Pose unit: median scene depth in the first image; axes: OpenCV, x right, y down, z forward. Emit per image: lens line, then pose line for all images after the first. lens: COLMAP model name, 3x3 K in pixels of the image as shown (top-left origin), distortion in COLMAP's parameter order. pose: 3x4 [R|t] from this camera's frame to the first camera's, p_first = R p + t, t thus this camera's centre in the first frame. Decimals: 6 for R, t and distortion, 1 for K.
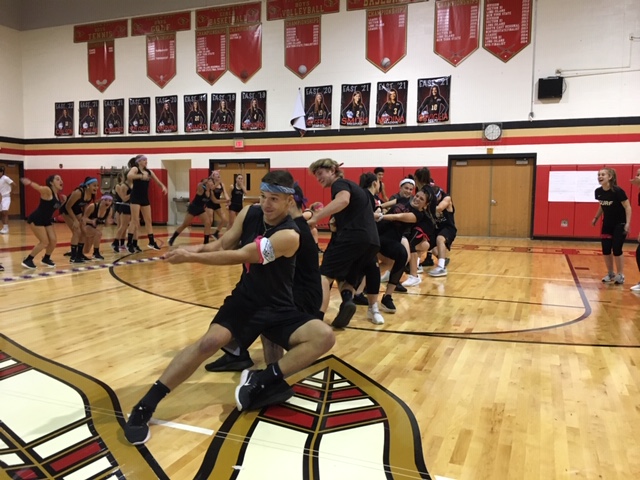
lens RADIAL K [[544.6, 0, 320.0], [0, 544.6, 240.0], [0, 0, 1]] dist [0.100150, -0.141080]
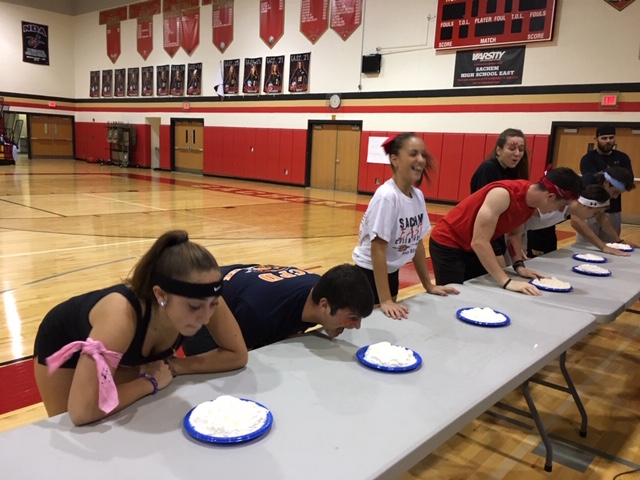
lens RADIAL K [[544.6, 0, 320.0], [0, 544.6, 240.0], [0, 0, 1]] dist [0.100150, -0.141080]
pose [[0.947507, 0.092253, -0.306137, 0.592403], [-0.069602, 0.994022, 0.084123, 0.003499], [0.312067, -0.058399, 0.948264, -0.129159]]
